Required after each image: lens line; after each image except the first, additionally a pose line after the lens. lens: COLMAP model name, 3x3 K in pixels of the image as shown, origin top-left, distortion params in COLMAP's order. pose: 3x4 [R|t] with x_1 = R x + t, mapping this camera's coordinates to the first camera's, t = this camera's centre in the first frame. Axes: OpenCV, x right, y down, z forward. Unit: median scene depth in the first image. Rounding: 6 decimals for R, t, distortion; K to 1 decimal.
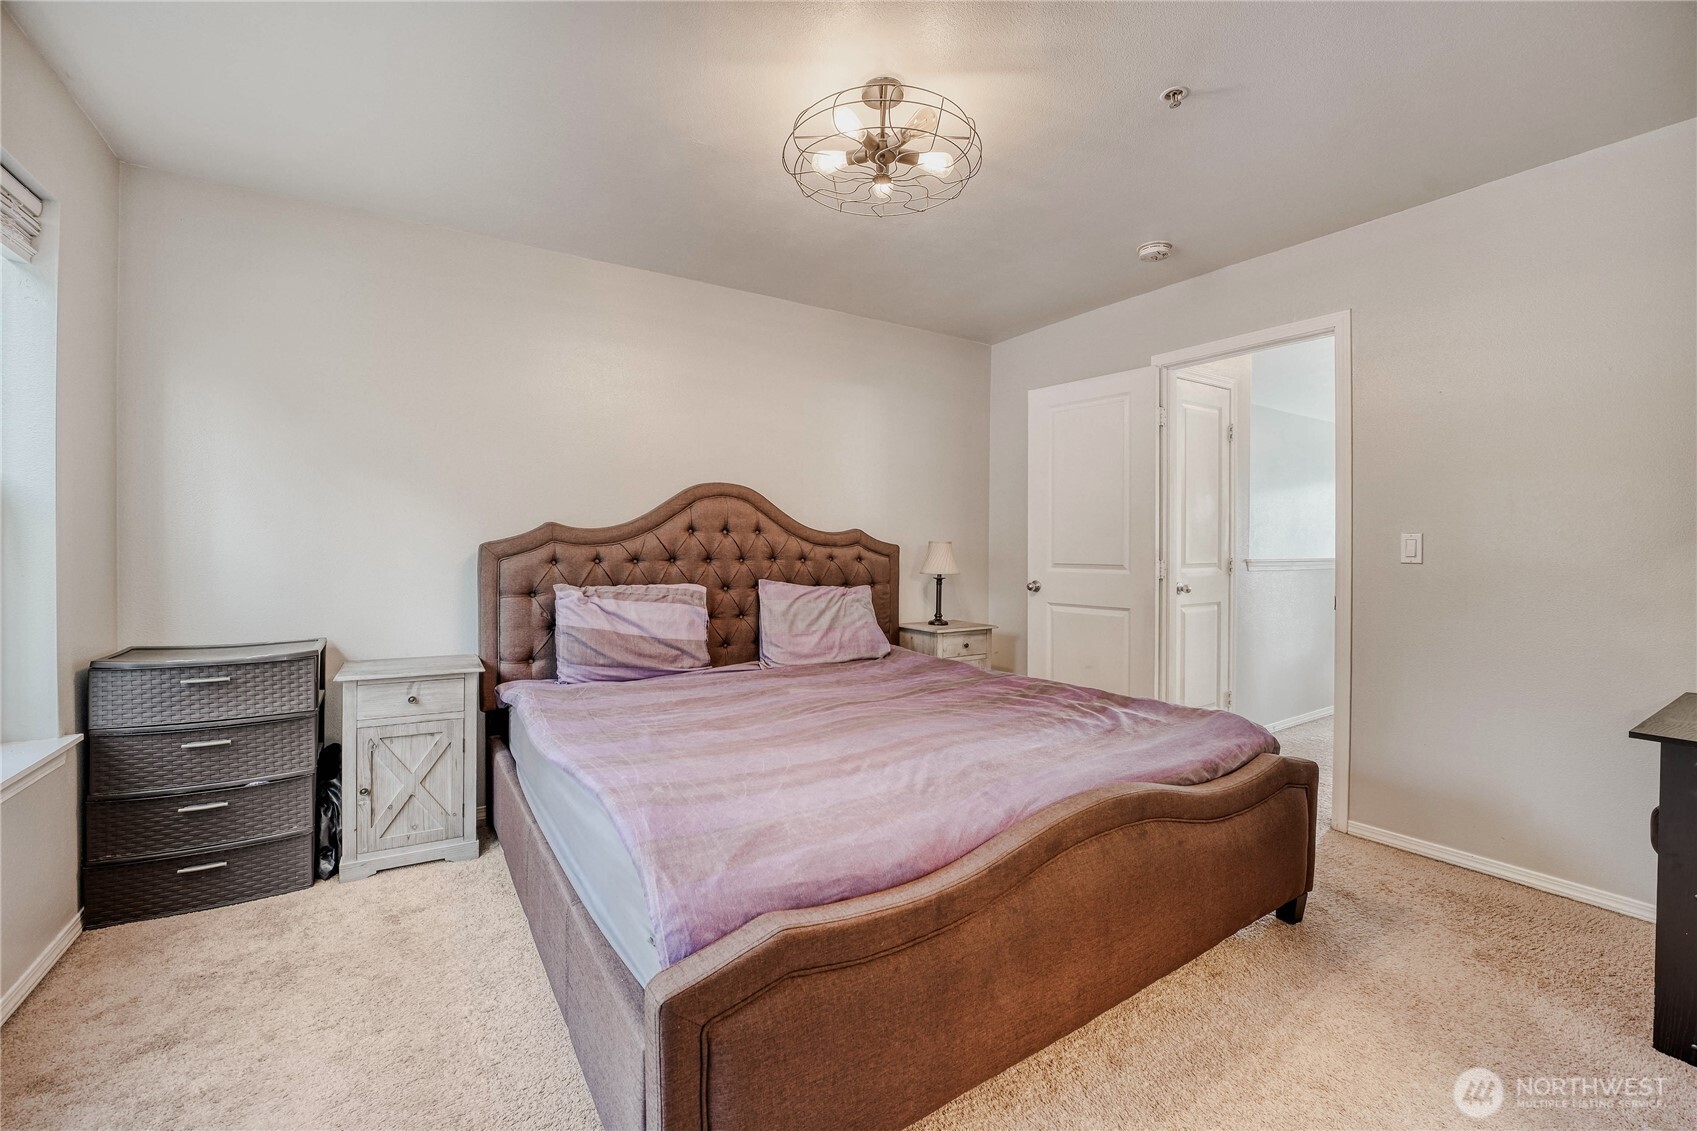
lens RADIAL K [[709.7, 0, 851.4], [0, 709.7, 550.8], [0, 0, 1]] dist [-0.016518, 0.000527]
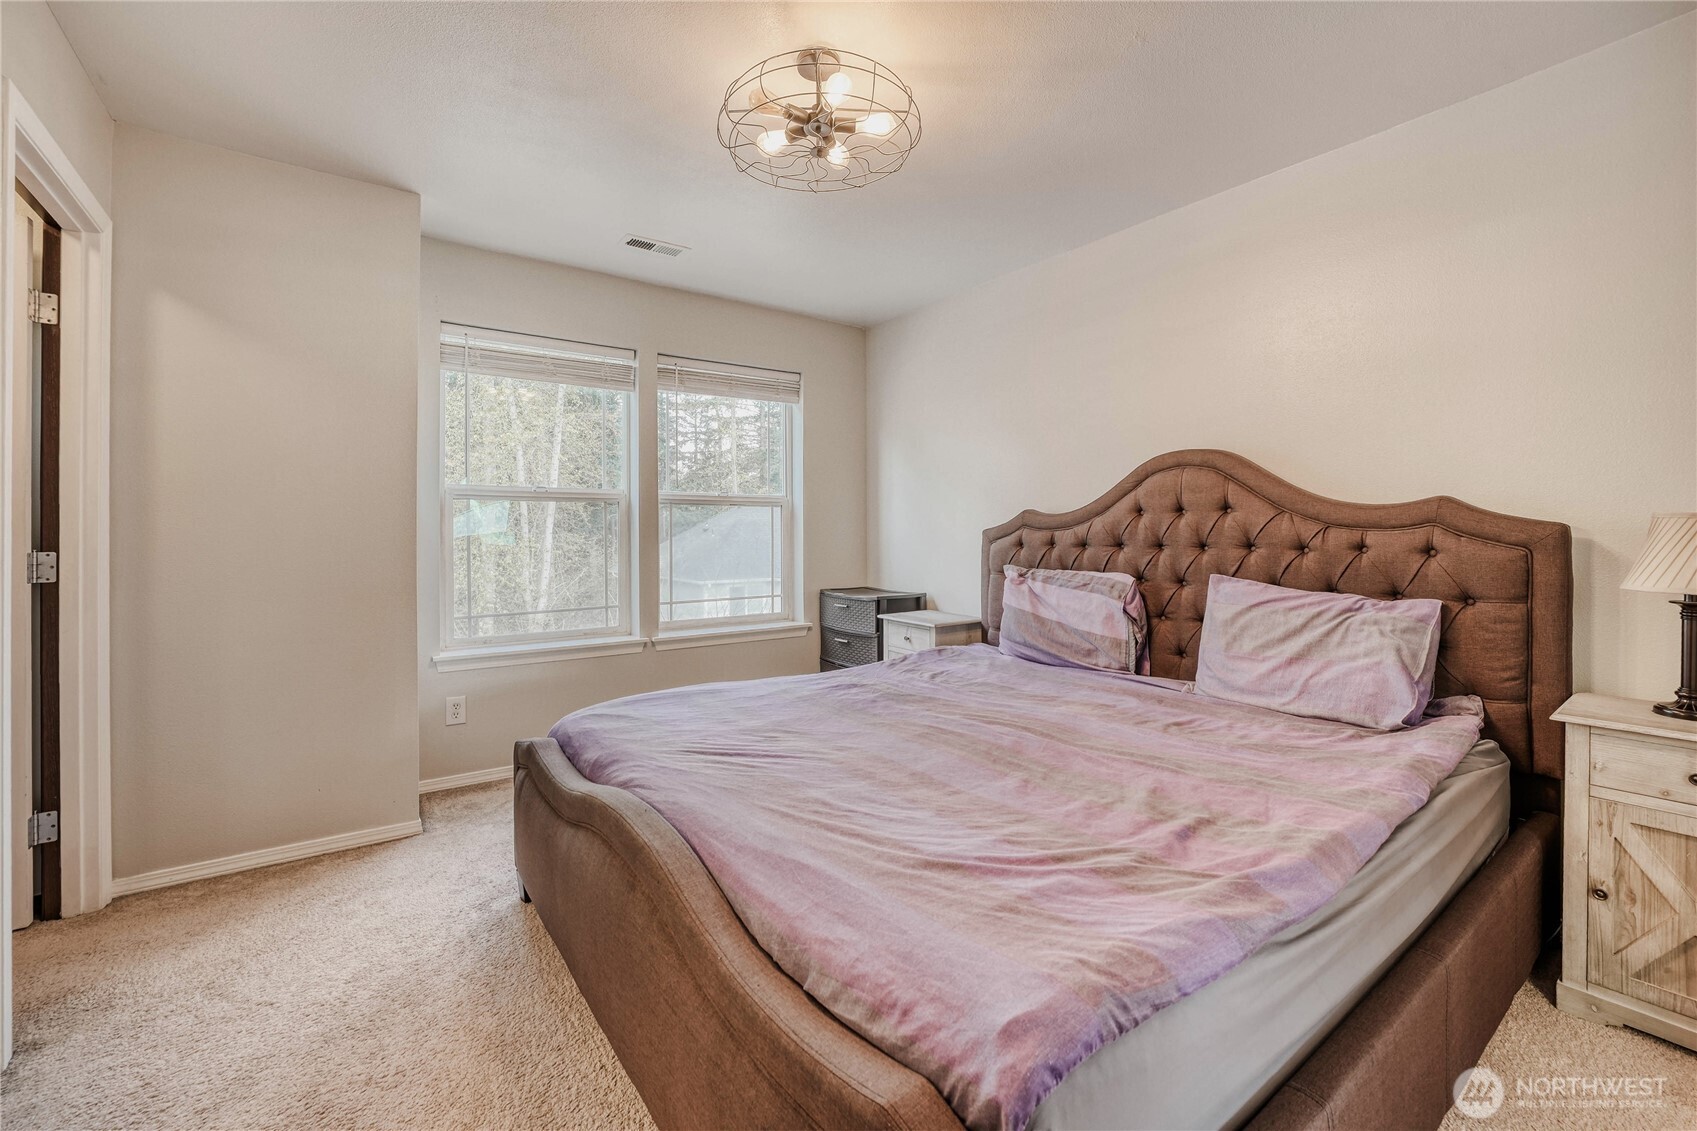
lens RADIAL K [[709.7, 0, 865.2], [0, 709.7, 533.9], [0, 0, 1]] dist [-0.016518, 0.000527]
pose [[0.062944, 0.000830, -0.998017, 0.596783], [0.003546, 0.999993, 0.001055, -0.004061], [0.998011, -0.003605, 0.062940, 0.598962]]
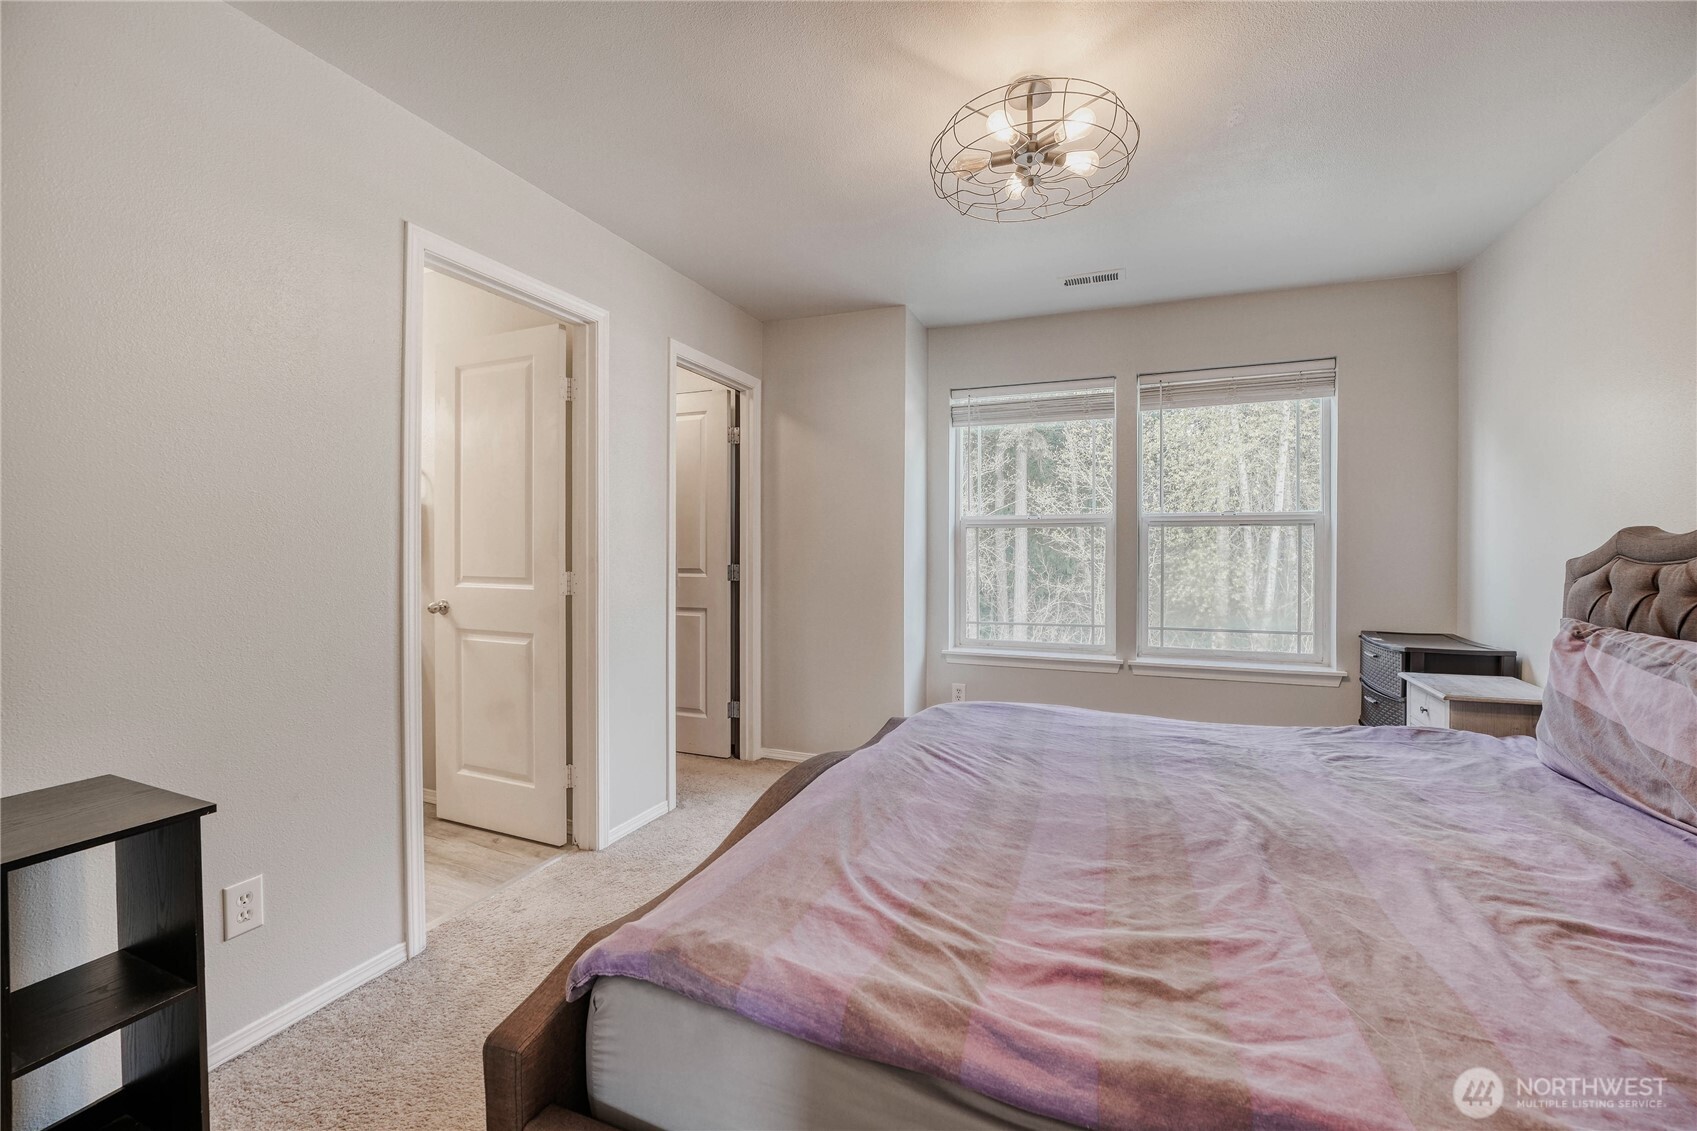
lens RADIAL K [[709.7, 0, 846.4], [0, 709.7, 558.9], [0, 0, 1]] dist [-0.016518, 0.000527]
pose [[-0.817322, 0.007745, -0.576129, 0.472039], [-0.001694, 0.999873, 0.015844, -0.018022], [0.576178, 0.013926, -0.817205, 0.981642]]
